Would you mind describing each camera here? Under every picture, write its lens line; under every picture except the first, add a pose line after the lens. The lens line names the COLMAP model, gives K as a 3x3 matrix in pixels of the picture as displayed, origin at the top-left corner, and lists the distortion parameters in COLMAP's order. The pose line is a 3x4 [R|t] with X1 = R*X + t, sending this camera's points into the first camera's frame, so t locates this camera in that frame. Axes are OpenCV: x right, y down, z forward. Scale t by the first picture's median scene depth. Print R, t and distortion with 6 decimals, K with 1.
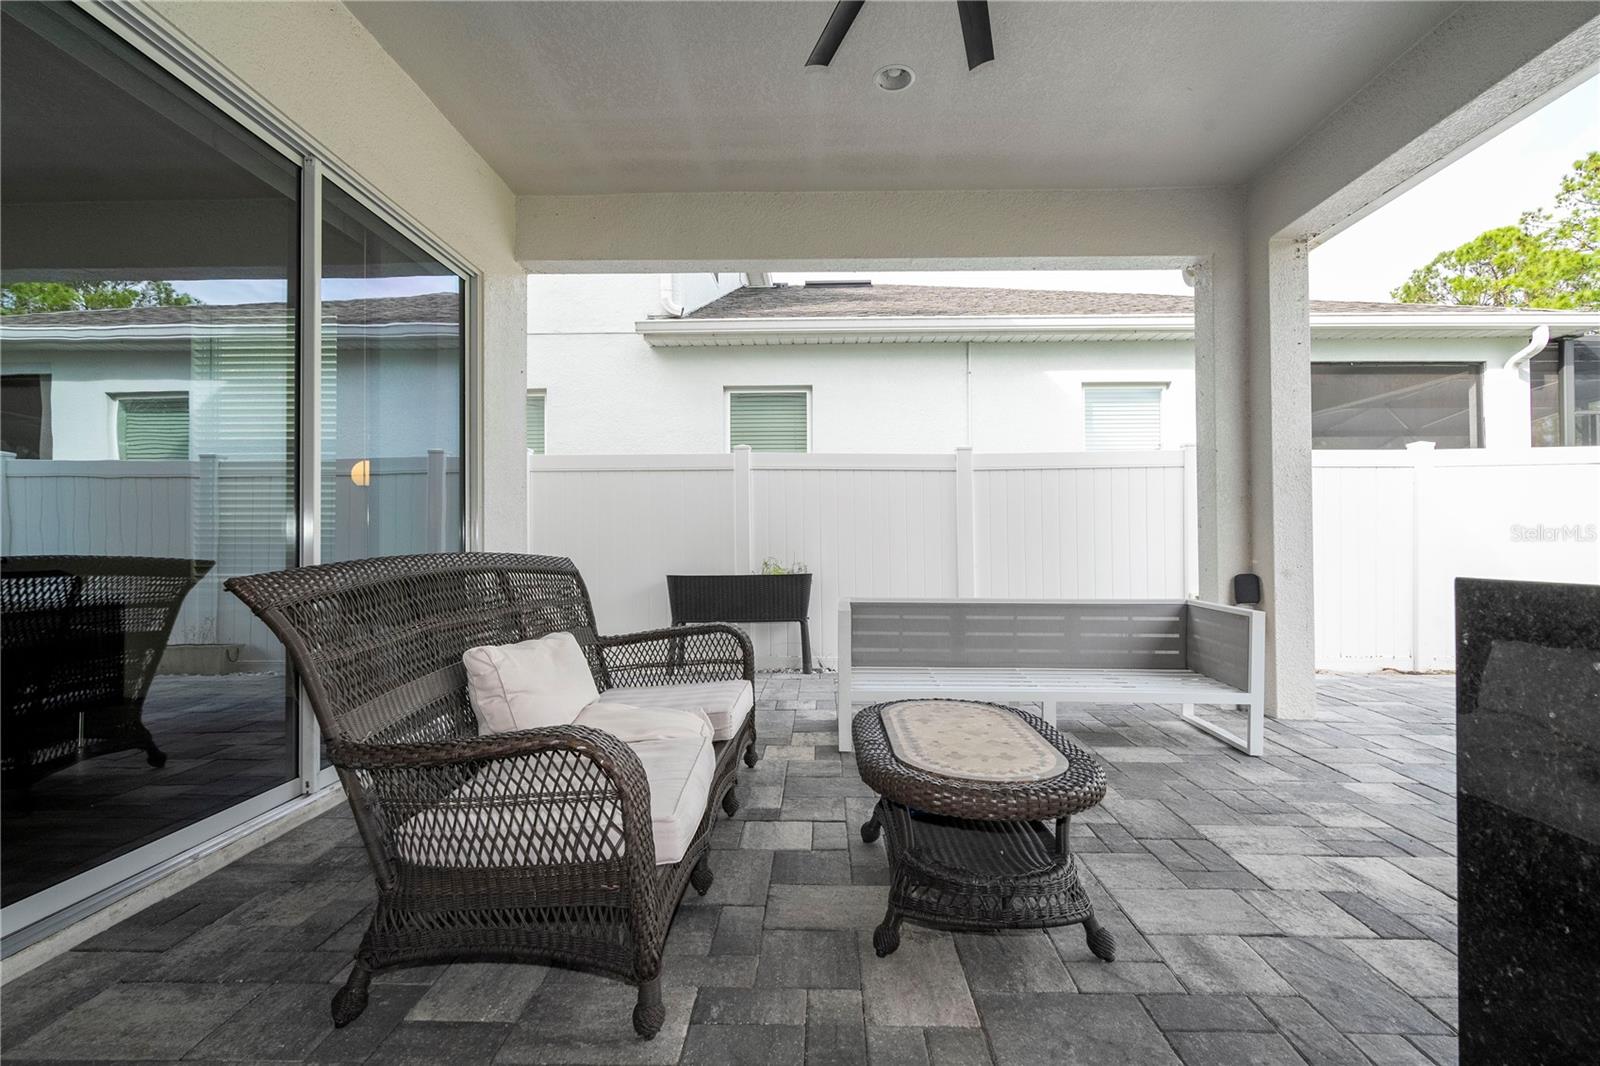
lens RADIAL K [[722.3, 0, 810.6], [0, 722.3, 537.6], [0, 0, 1]] dist [0.001782, 0.000148]
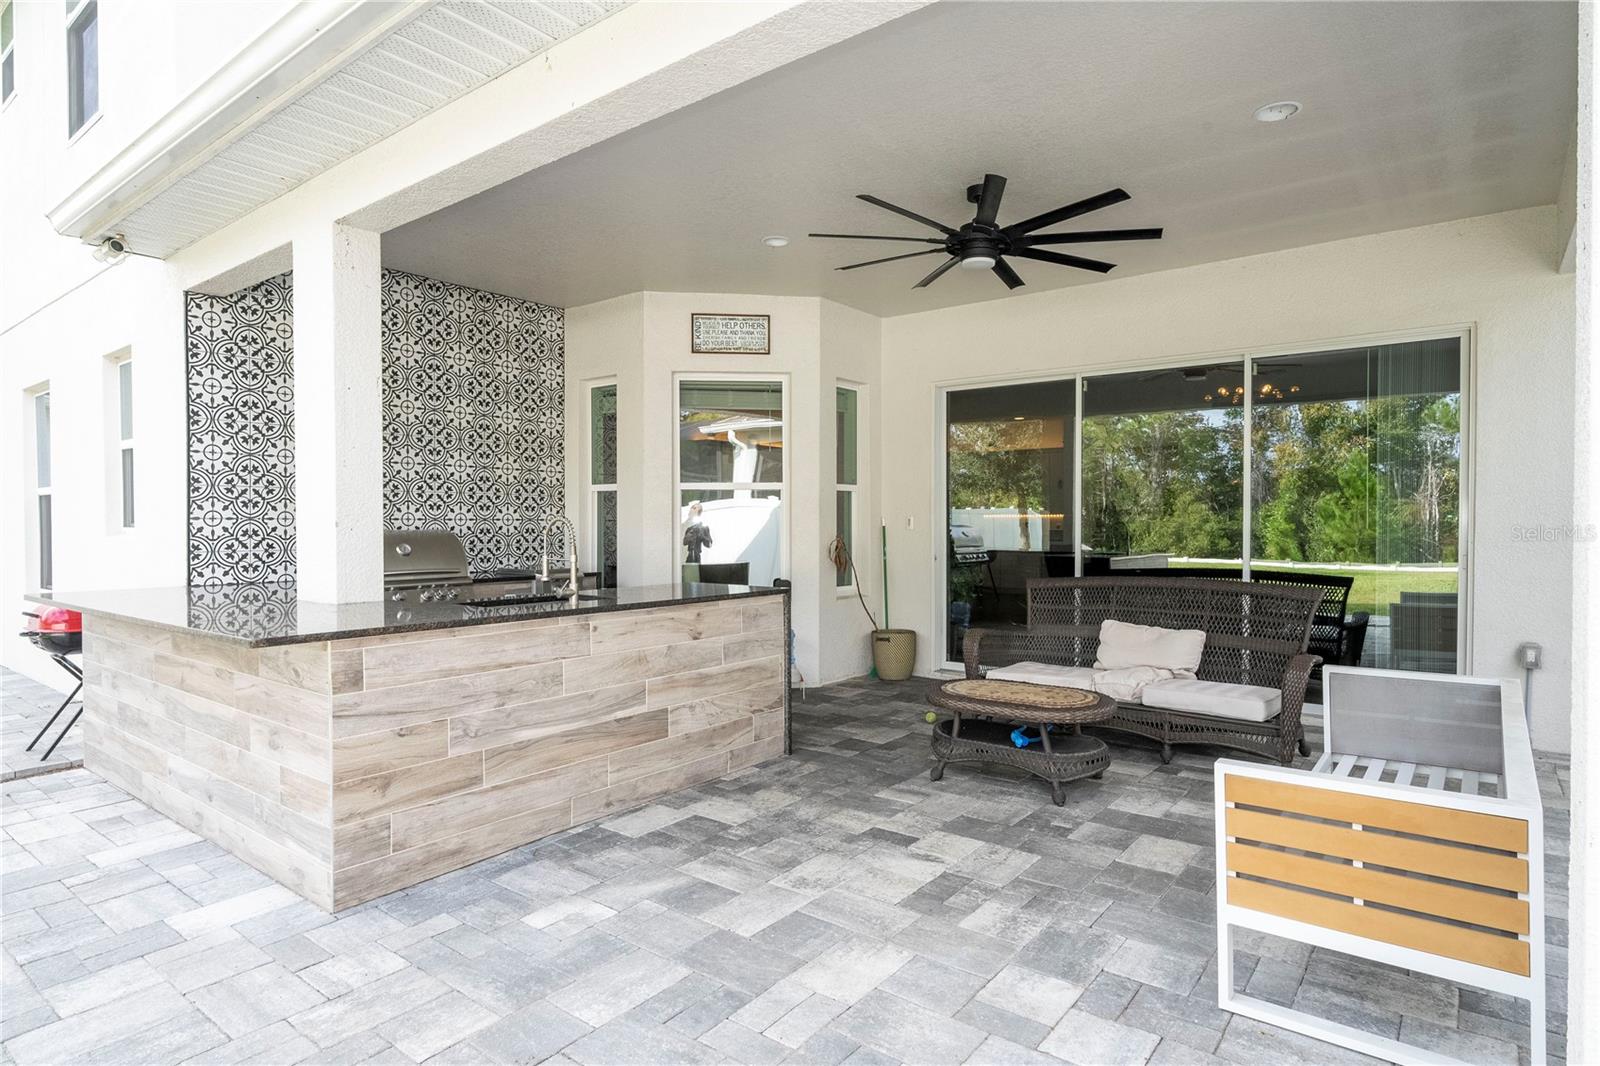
lens RADIAL K [[882.8, 0, 800.0], [0, 882.8, 533.0], [0, 0, 1]] dist [-0.001599, -0.000080]
pose [[-0.604633, 0.013961, -0.796382, 1.879739], [0.012765, 0.999888, 0.007837, -0.123825], [0.796402, -0.005427, -0.604743, 1.564874]]
